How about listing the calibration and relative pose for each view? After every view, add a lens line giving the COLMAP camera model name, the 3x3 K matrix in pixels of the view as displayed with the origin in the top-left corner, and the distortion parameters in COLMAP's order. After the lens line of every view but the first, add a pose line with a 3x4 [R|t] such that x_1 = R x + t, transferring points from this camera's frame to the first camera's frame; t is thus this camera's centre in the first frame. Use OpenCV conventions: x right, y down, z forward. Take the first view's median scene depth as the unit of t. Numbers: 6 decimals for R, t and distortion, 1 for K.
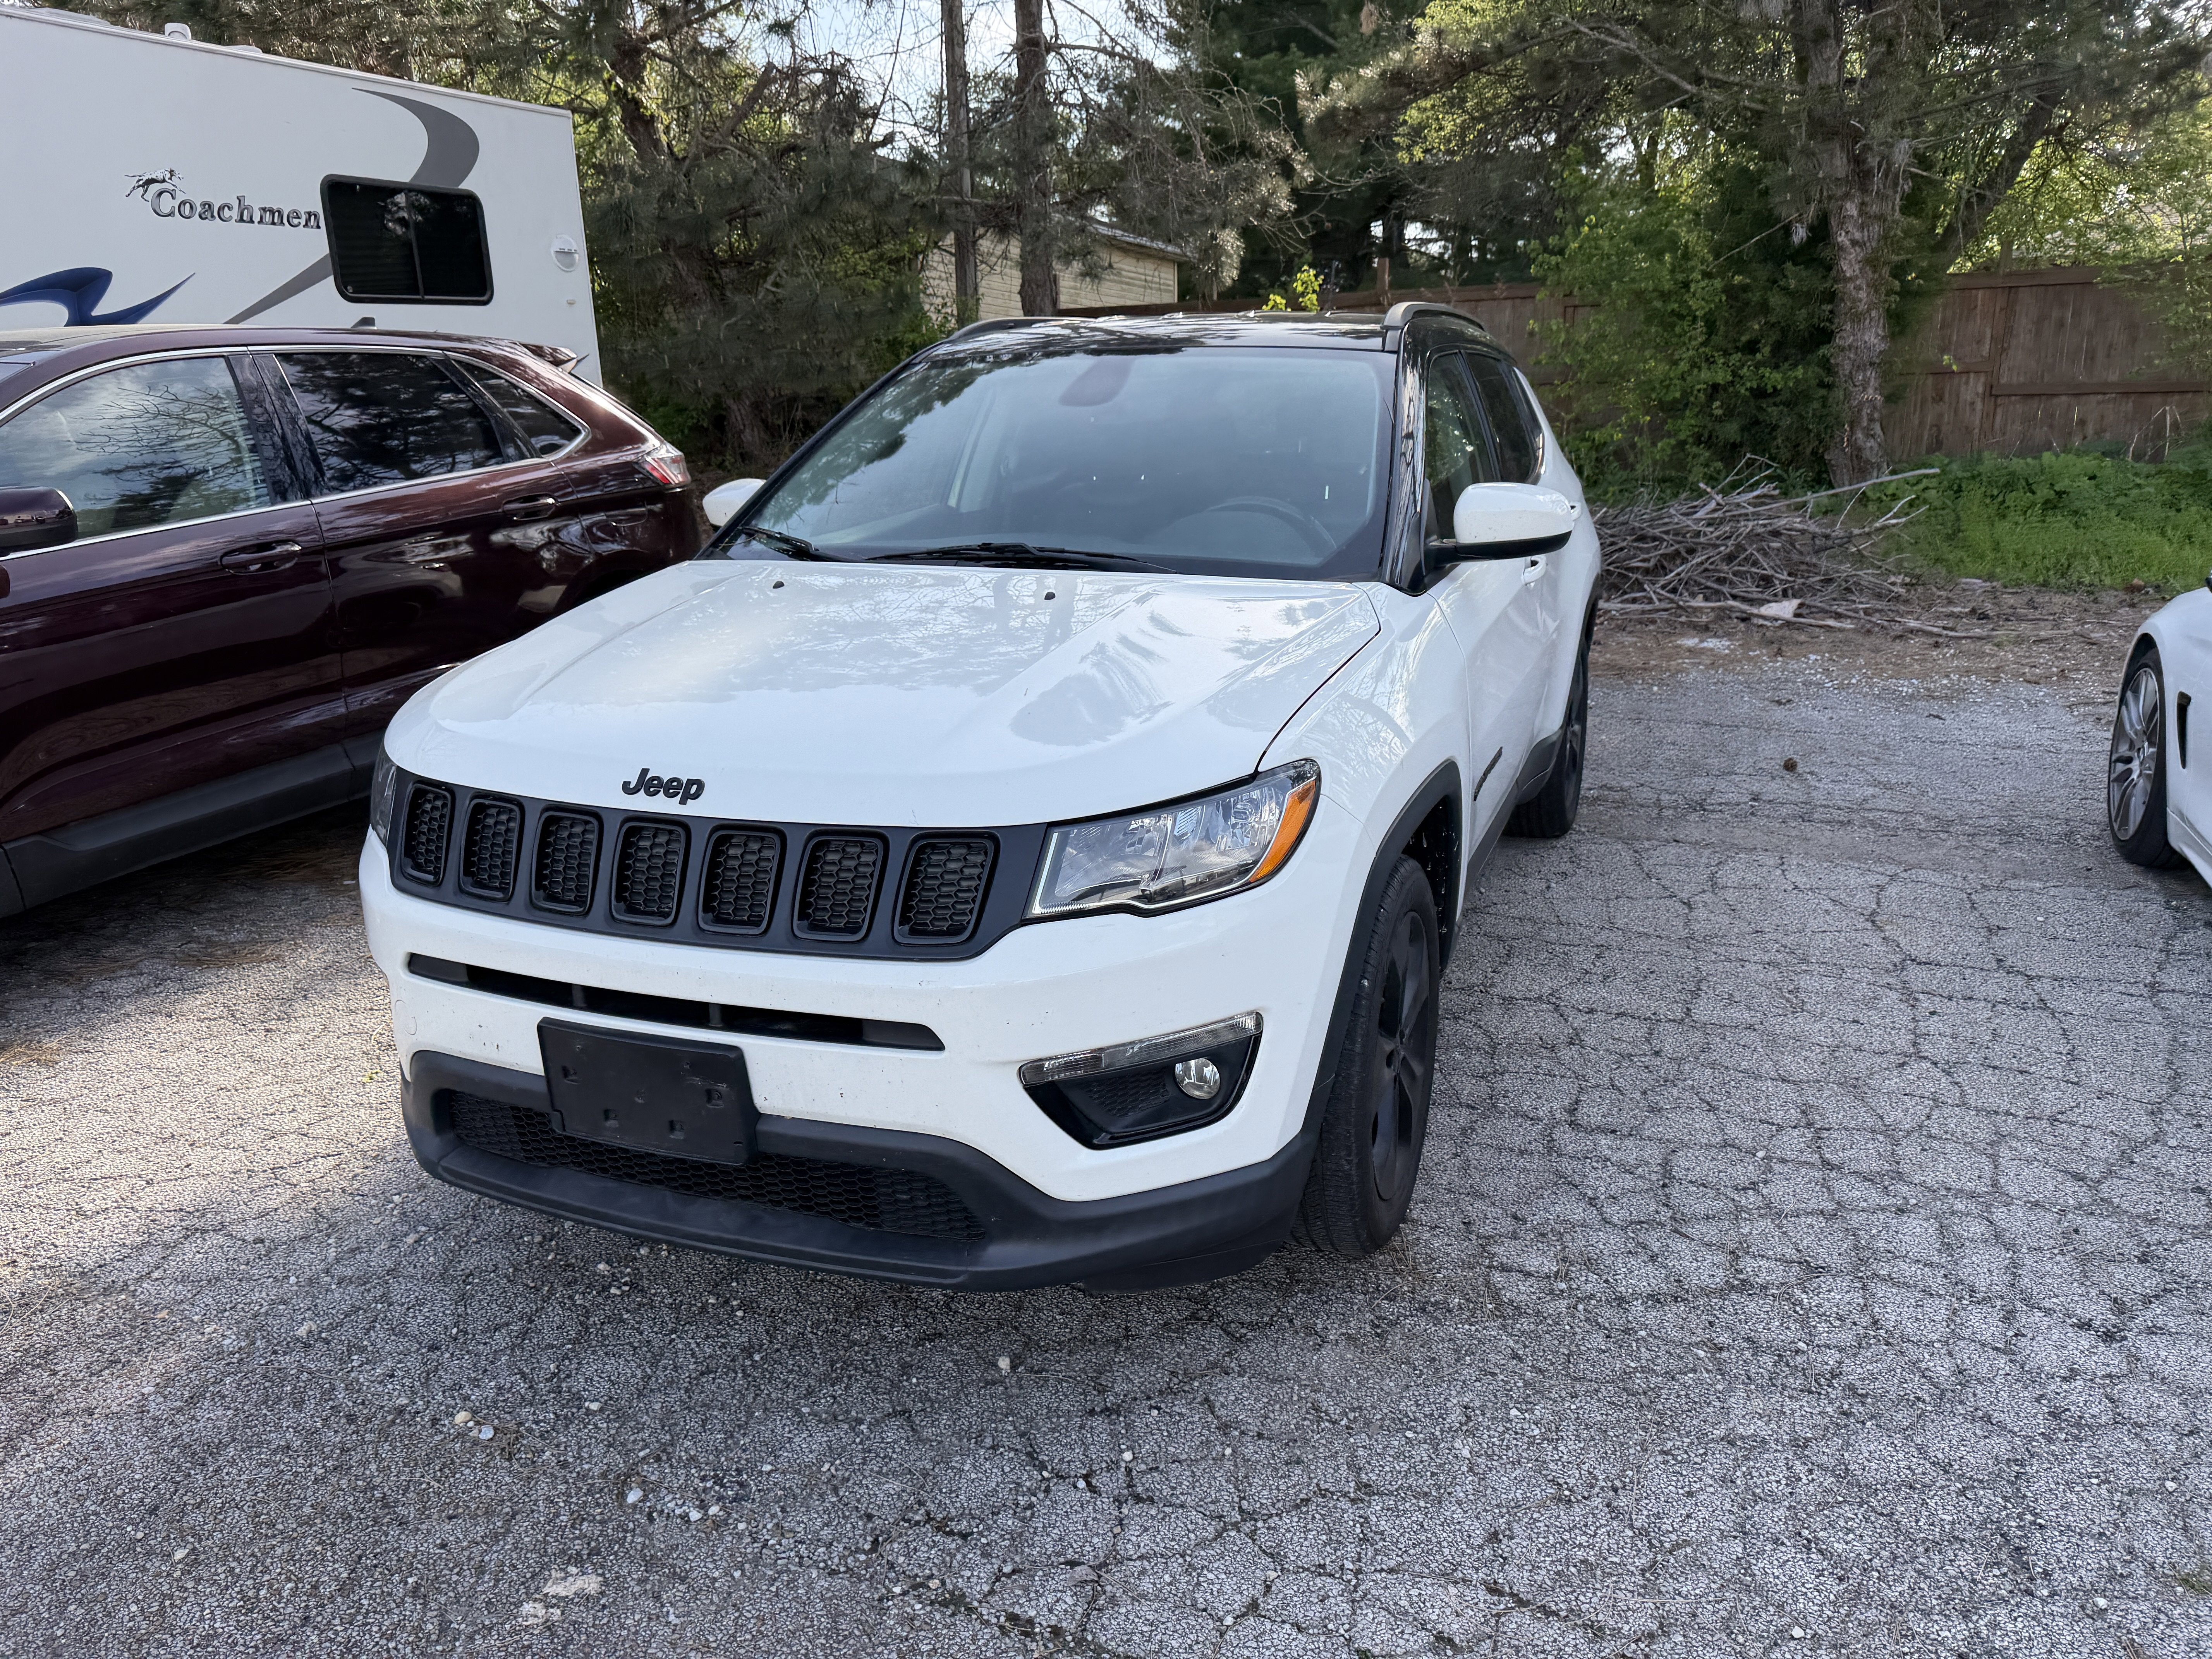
lens RADIAL K [[1564.5, 0, 1116.3], [0, 1564.5, 833.0], [0, 0, 1]] dist [0.030366, -0.043220]
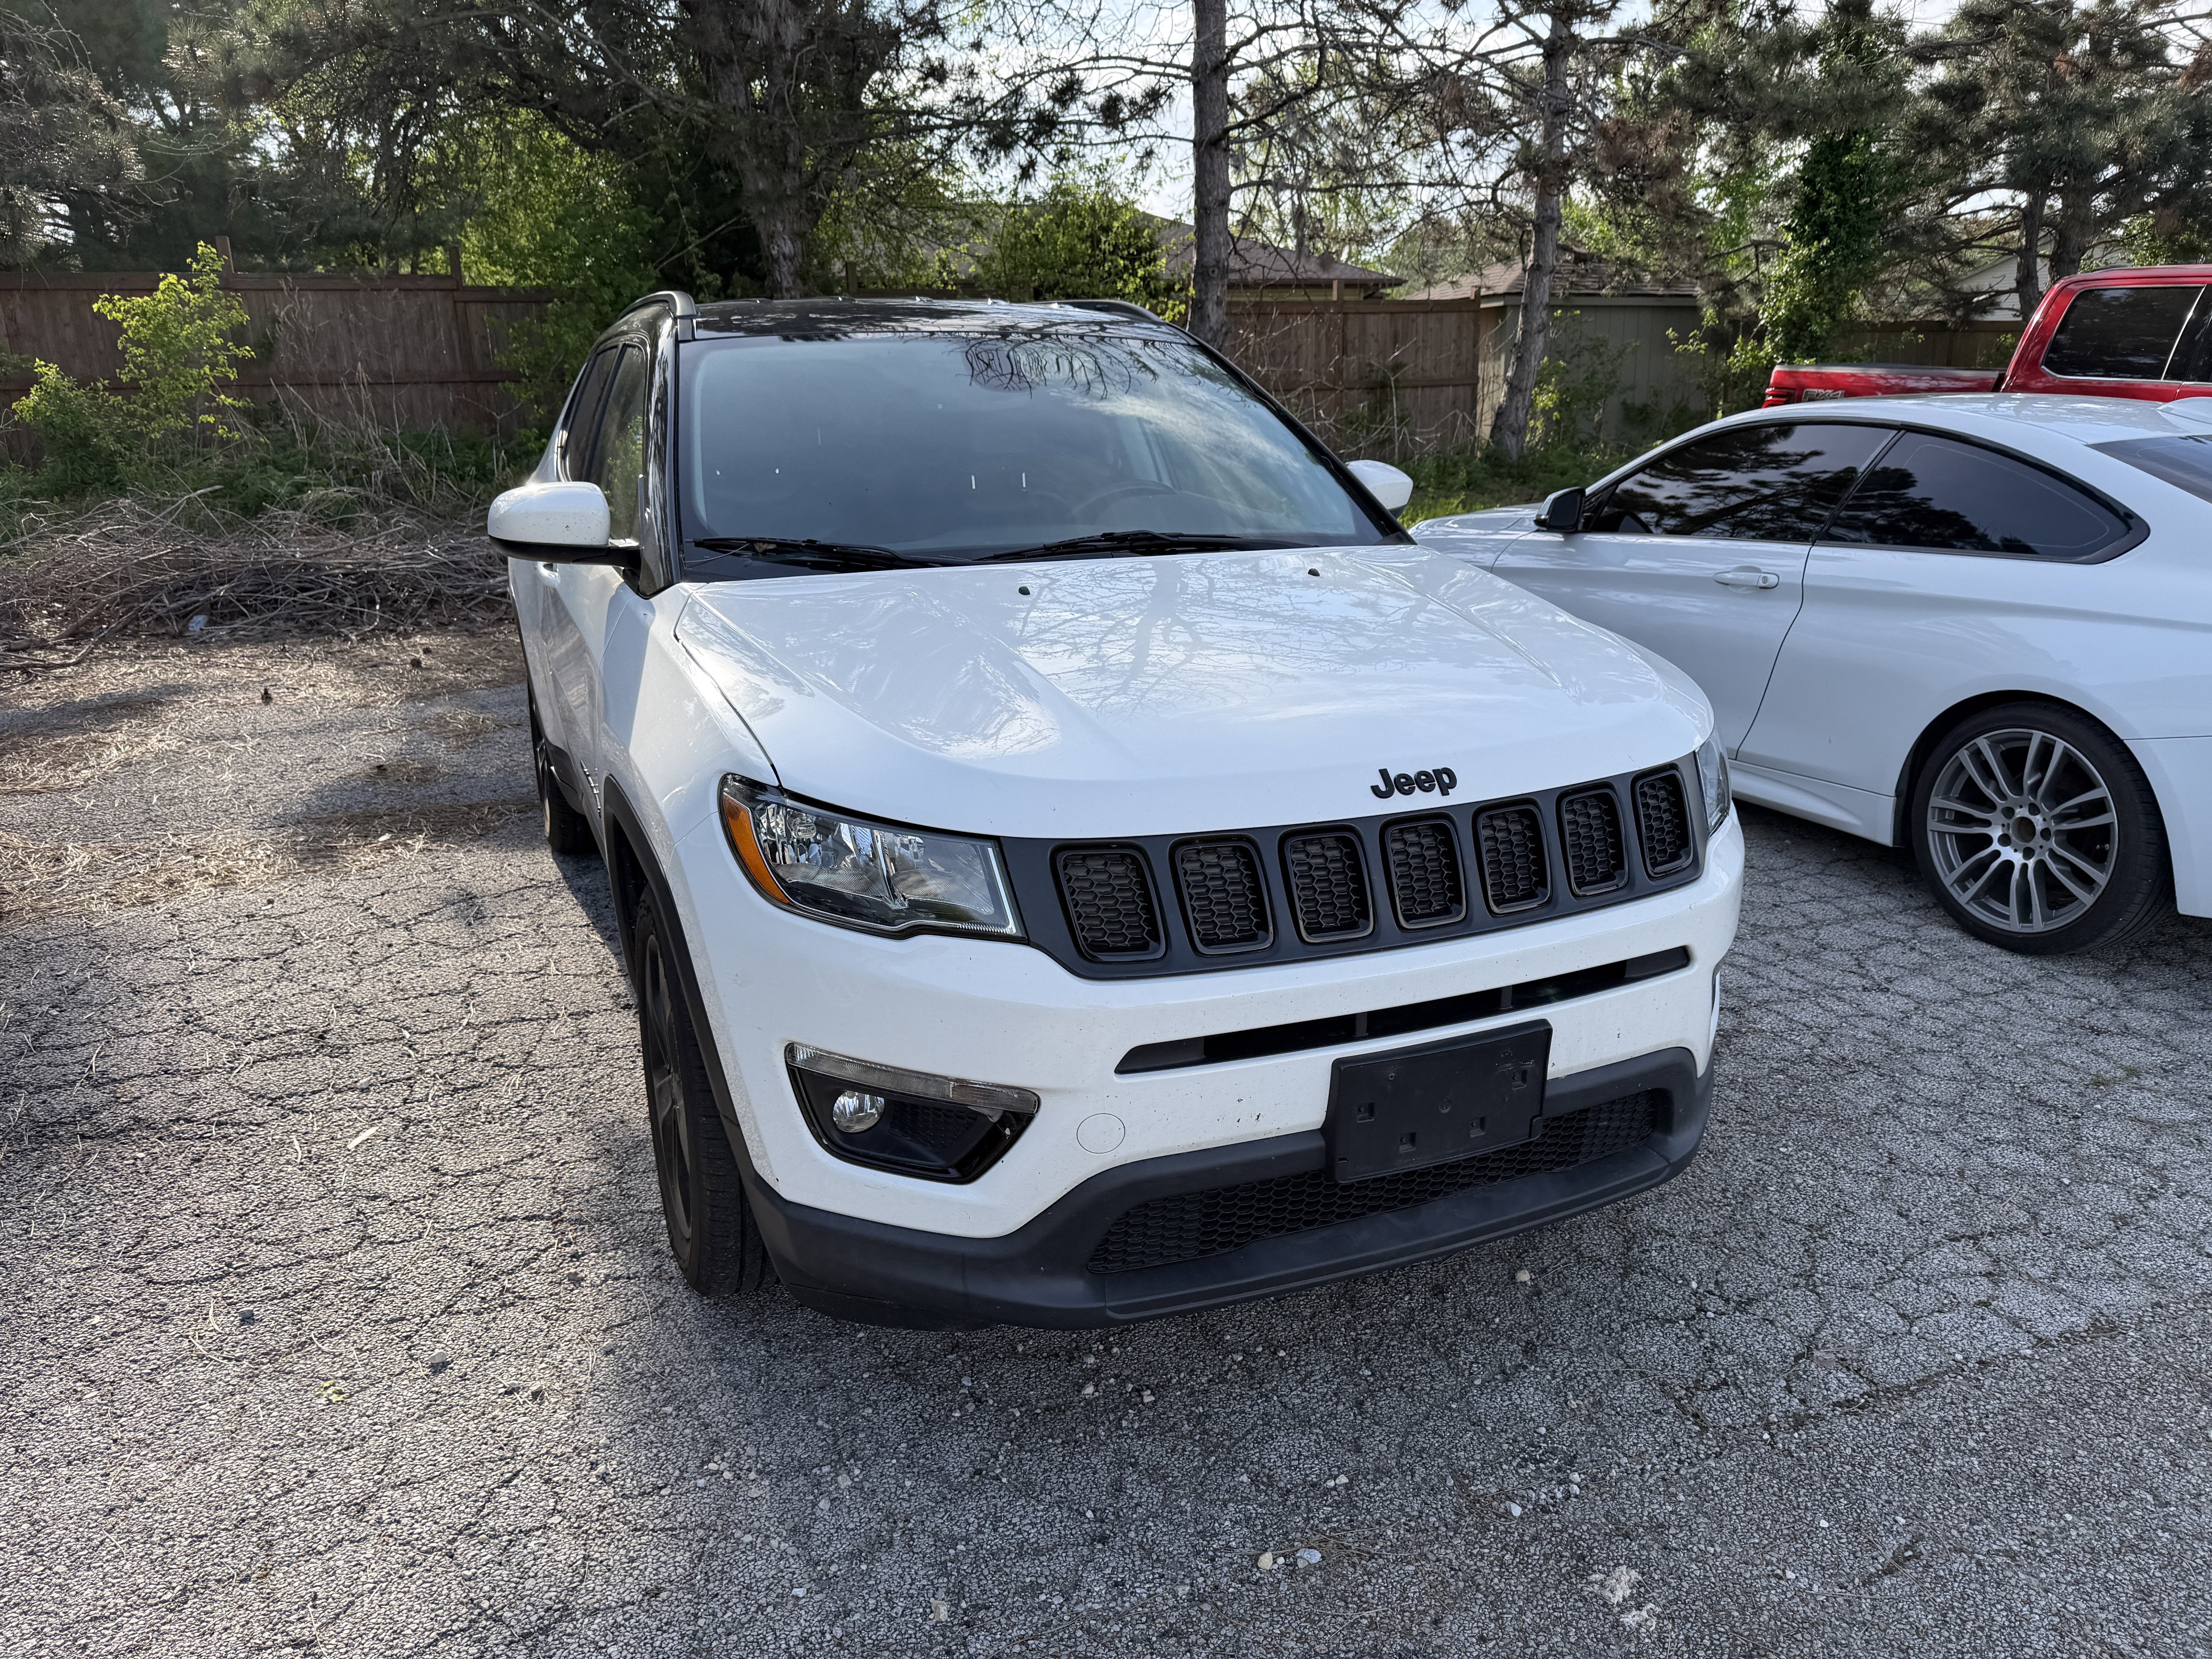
lens RADIAL K [[1558.2, 0, 1122.7], [0, 1558.2, 825.5], [0, 0, 1]] dist [0.071370, -0.106060]
pose [[0.699008, -0.185040, 0.690759, -0.831765], [0.189839, 0.979300, 0.070228, -0.080916], [-0.689456, 0.082044, 0.719666, 0.338822]]
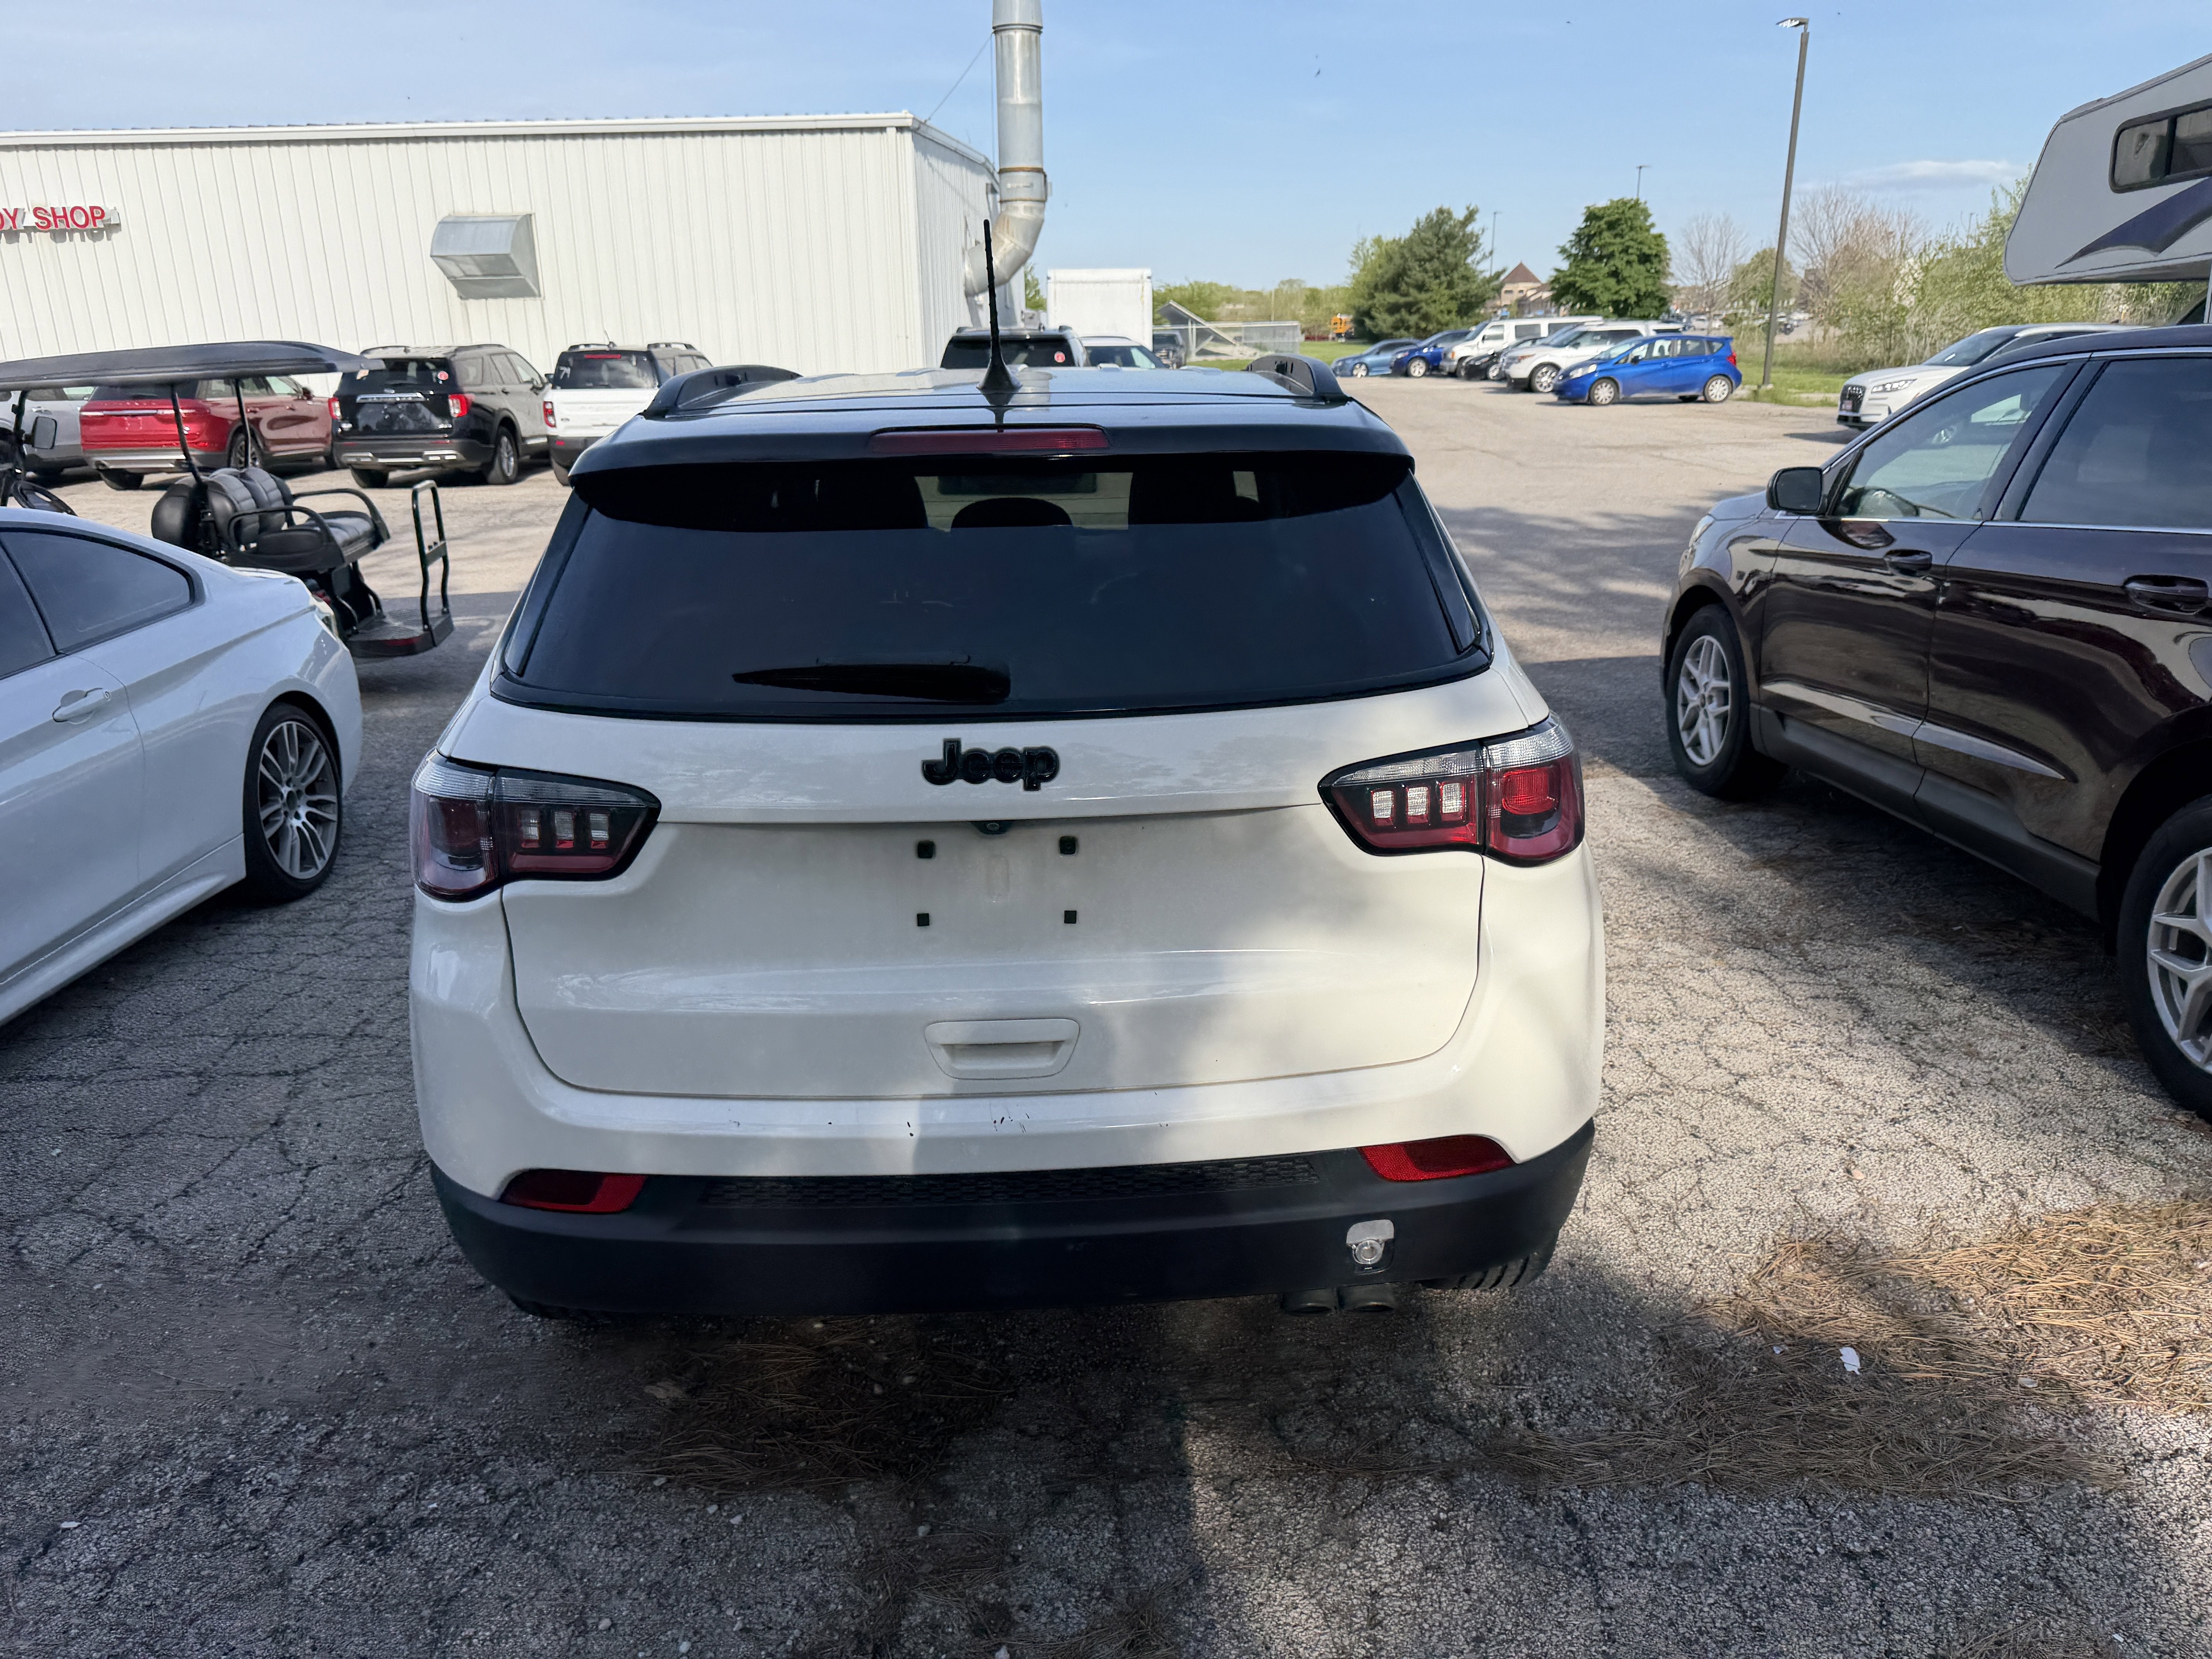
lens RADIAL K [[1564.5, 0, 1116.3], [0, 1564.5, 833.0], [0, 0, 1]] dist [0.030366, -0.043220]
pose [[-0.916437, 0.147417, -0.372038, 0.548185], [-0.073073, 0.852402, 0.517757, -0.827296], [0.393452, 0.501677, -0.770400, 2.658871]]
